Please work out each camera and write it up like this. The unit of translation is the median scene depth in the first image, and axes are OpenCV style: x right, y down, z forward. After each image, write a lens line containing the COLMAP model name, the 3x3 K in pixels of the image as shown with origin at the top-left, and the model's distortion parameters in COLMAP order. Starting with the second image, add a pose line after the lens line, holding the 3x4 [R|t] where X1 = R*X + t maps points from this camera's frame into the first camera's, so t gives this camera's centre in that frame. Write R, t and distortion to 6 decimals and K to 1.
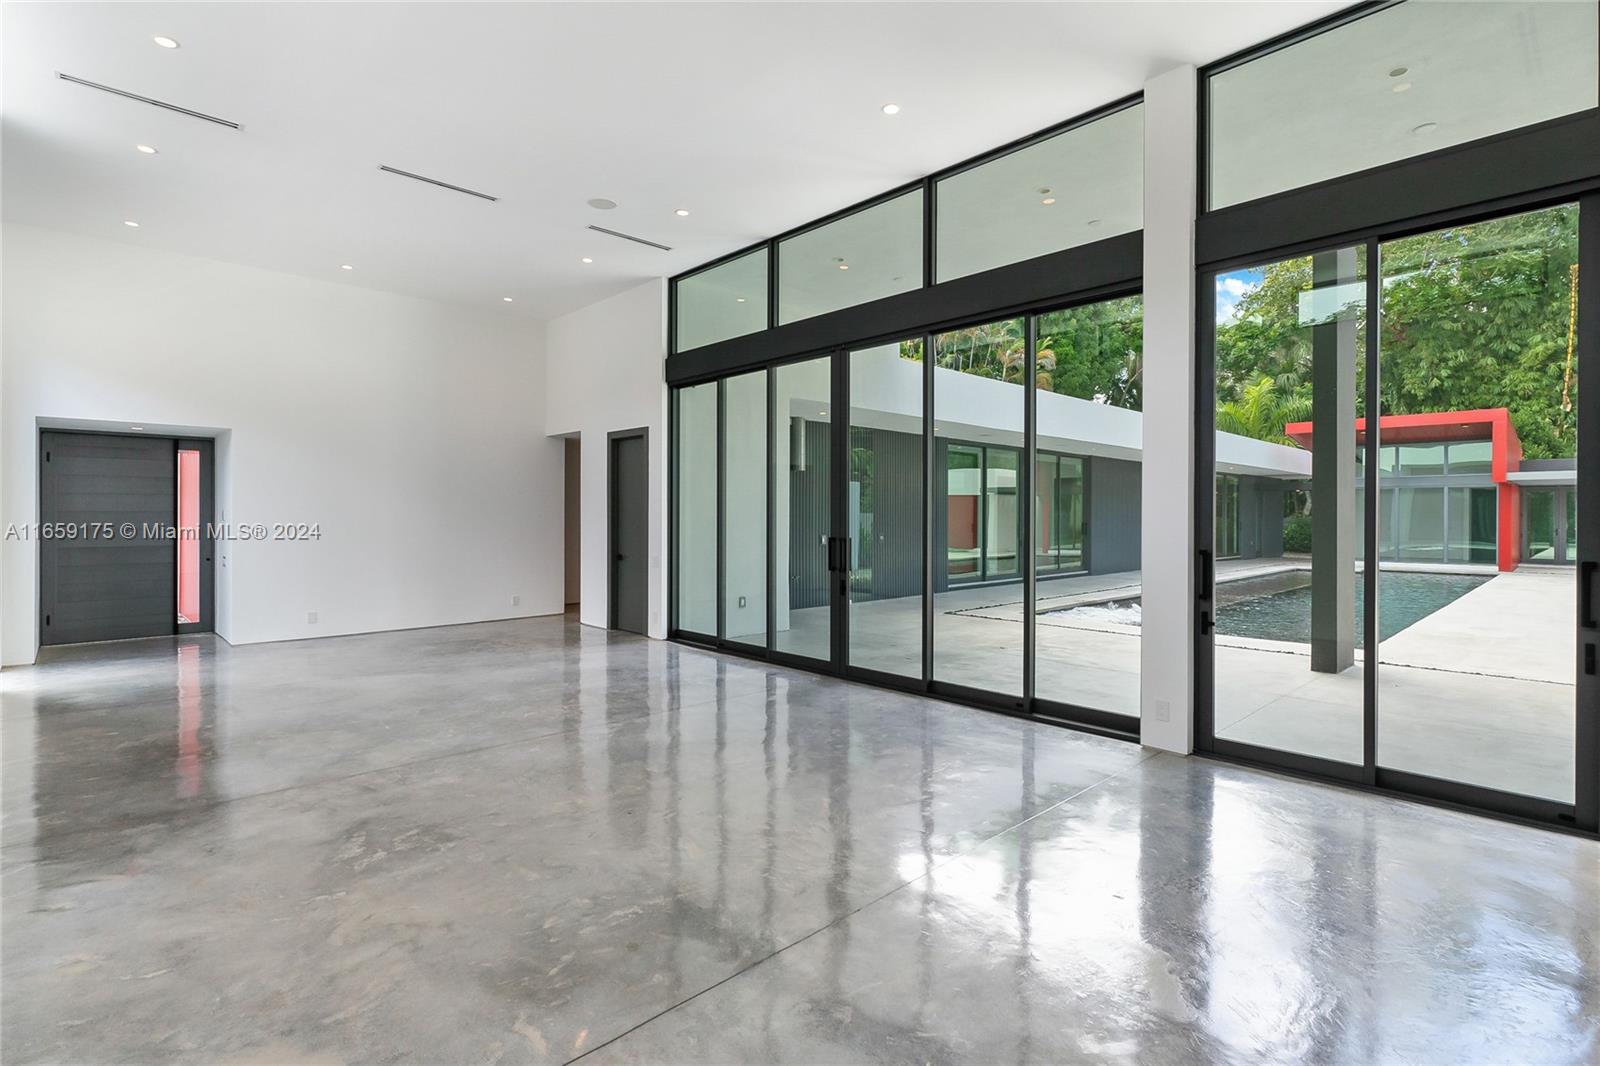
lens RADIAL K [[764.0, 0, 815.5], [0, 764.0, 522.6], [0, 0, 1]] dist [0.001915, 0.000034]
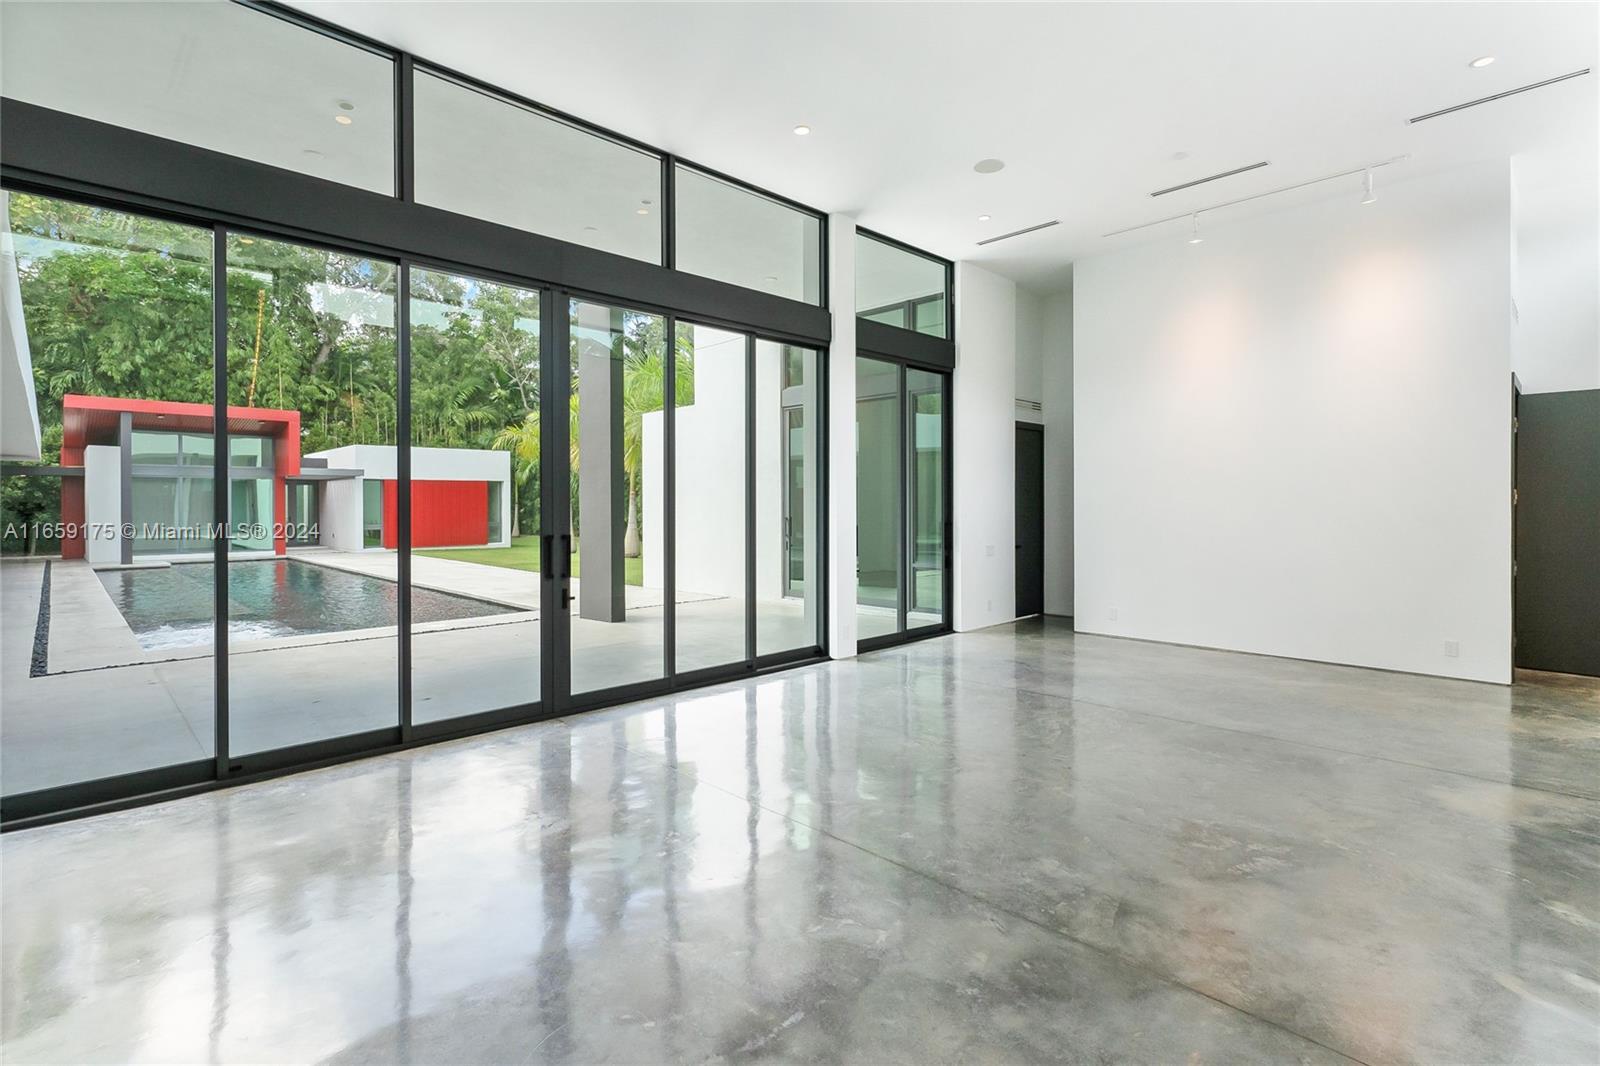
lens RADIAL K [[764.0, 0, 806.4], [0, 764.0, 506.0], [0, 0, 1]] dist [0.001915, 0.000034]
pose [[-0.011556, -0.003876, 0.999926, -0.239848], [0.013198, 0.999905, 0.004028, -0.002793], [-0.999846, 0.013243, -0.011504, 0.245373]]
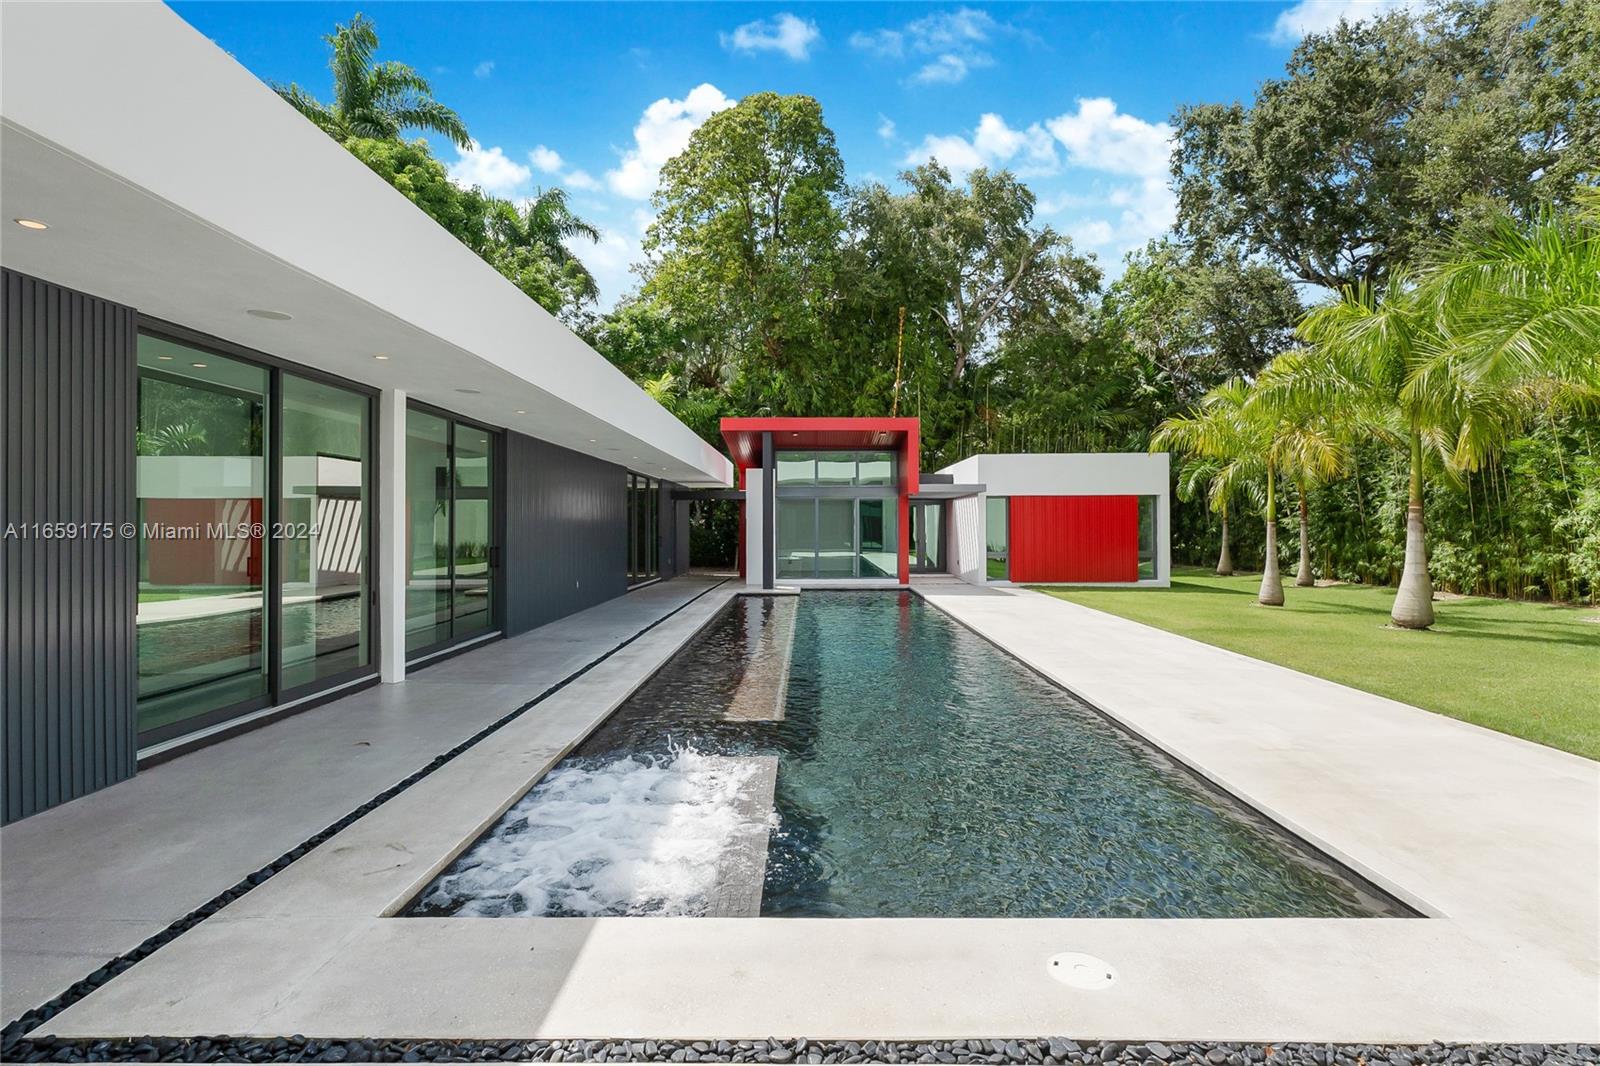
lens RADIAL K [[764.0, 0, 799.0], [0, 764.0, 527.5], [0, 0, 1]] dist [0.001915, 0.000034]
pose [[0.704051, -0.004762, 0.710133, 0.092451], [0.008814, 0.999959, -0.002033, -0.009253], [-0.710094, 0.007690, 0.704064, 0.402115]]
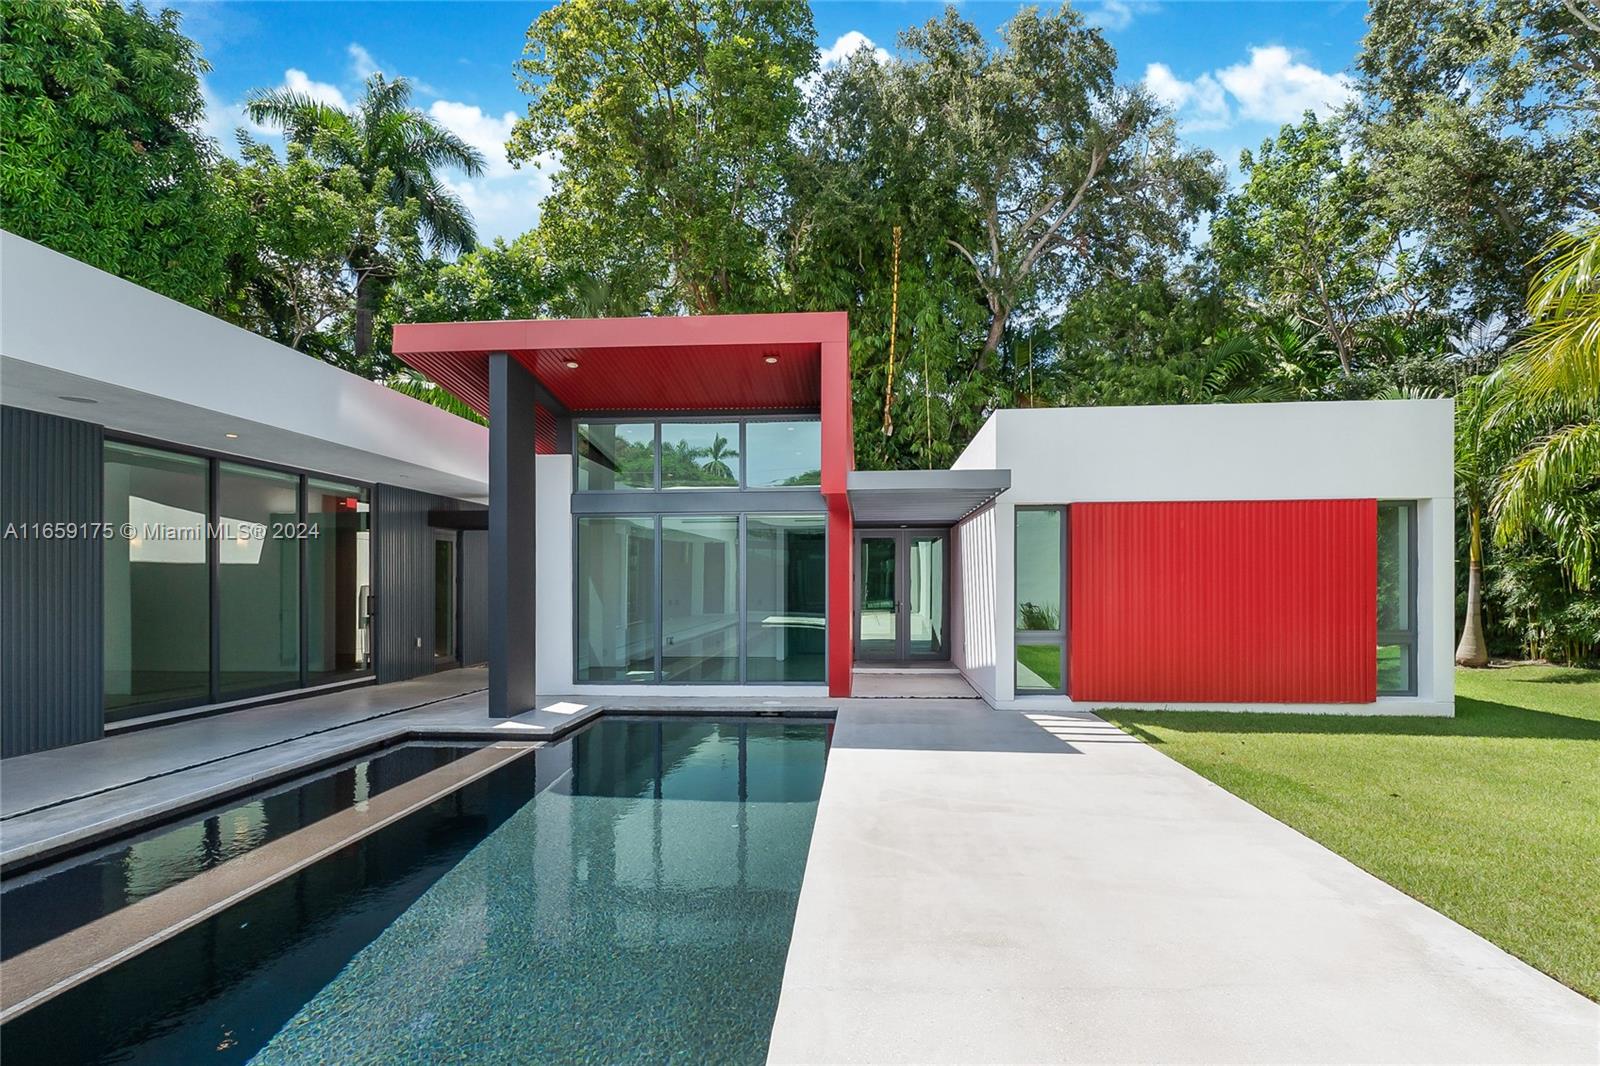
lens RADIAL K [[764.0, 0, 807.9], [0, 764.0, 602.0], [0, 0, 1]] dist [0.001915, 0.000034]
pose [[0.748357, -0.022858, 0.662902, 0.589753], [0.010789, 0.999693, 0.022291, -0.005778], [-0.663208, -0.009529, 0.748374, 0.678896]]
